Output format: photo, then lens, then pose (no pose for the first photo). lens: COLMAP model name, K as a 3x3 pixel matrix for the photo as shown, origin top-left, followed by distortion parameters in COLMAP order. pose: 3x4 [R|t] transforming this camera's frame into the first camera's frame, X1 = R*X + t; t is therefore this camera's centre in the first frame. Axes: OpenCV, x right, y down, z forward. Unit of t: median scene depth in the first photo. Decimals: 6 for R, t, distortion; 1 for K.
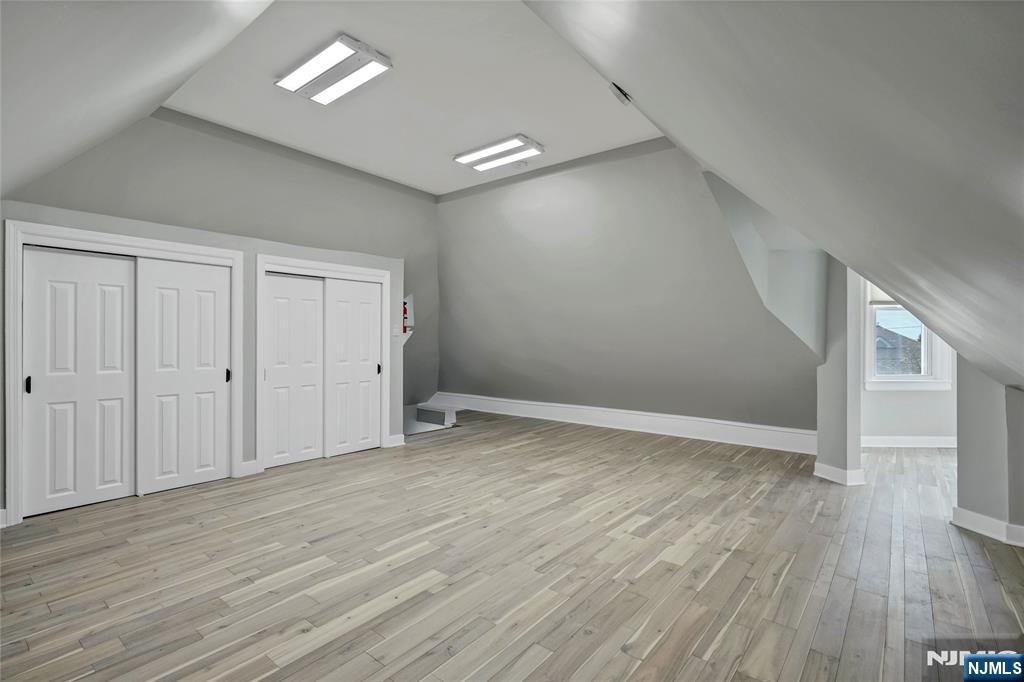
lens RADIAL K [[487.0, 0, 507.2], [0, 487.0, 337.2], [0, 0, 1]] dist [0.000085, 0.000663]
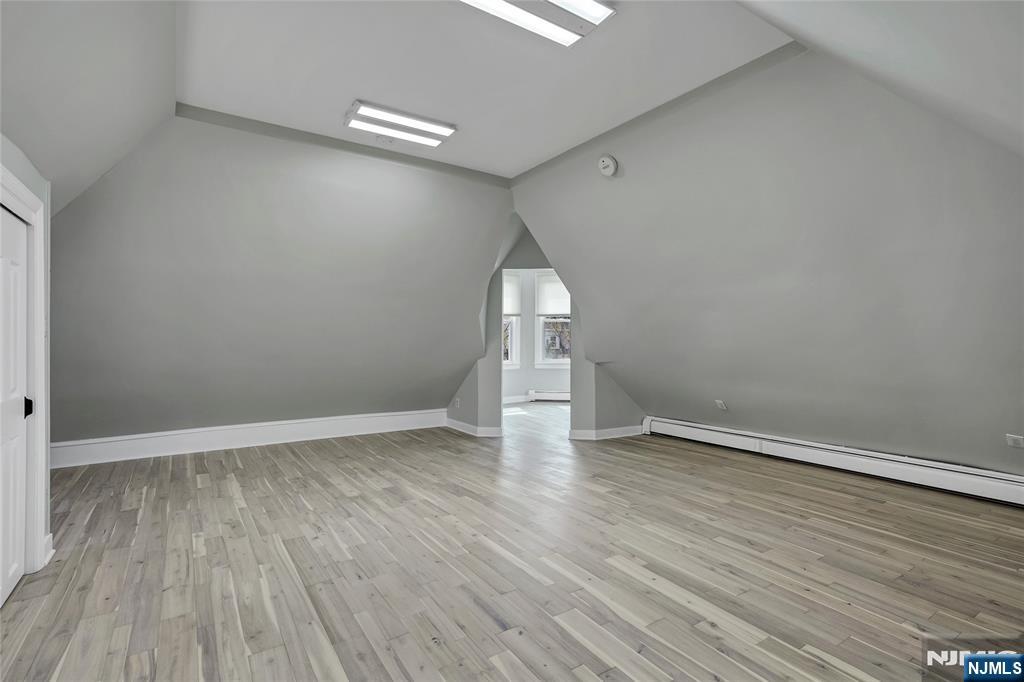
lens RADIAL K [[486.1, 0, 508.9], [0, 486.1, 336.4], [0, 0, 1]] dist [-0.000705, 0.000398]
pose [[0.291424, 0.005243, 0.956580, -0.955447], [-0.003118, 0.999985, -0.004531, -0.001766], [-0.956589, -0.001662, 0.291436, 0.696220]]
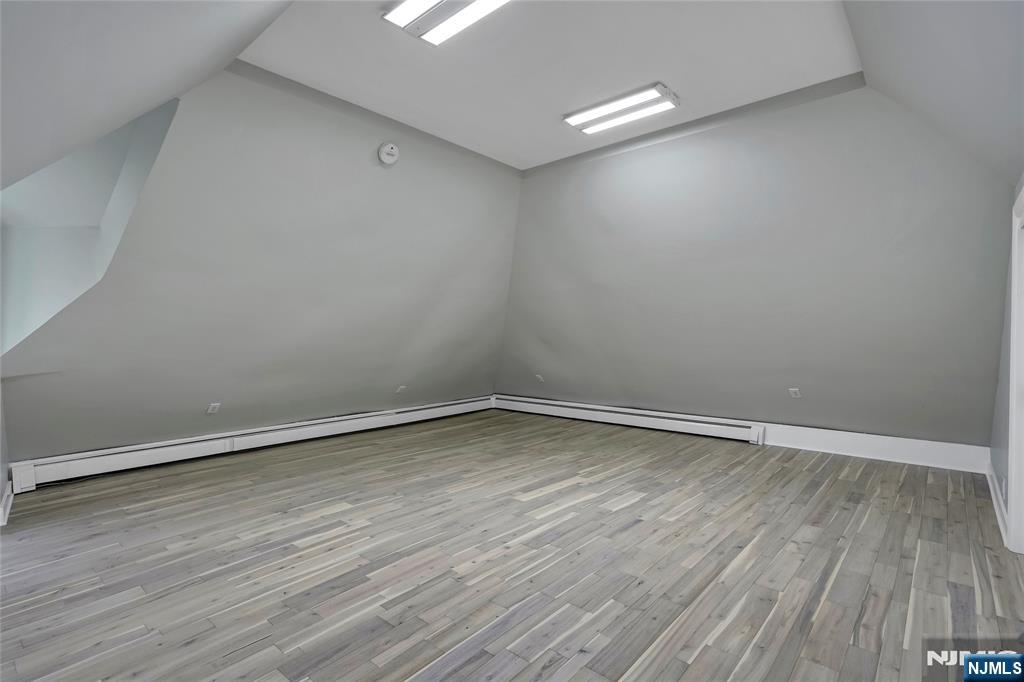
lens RADIAL K [[490.0, 0, 503.2], [0, 490.0, 322.7], [0, 0, 1]] dist [0.004658, 0.001141]
pose [[-0.998887, -0.003756, 0.047014, -0.121479], [-0.004993, 0.999644, -0.026220, -0.001926], [-0.046899, -0.026425, -0.998550, 1.901736]]
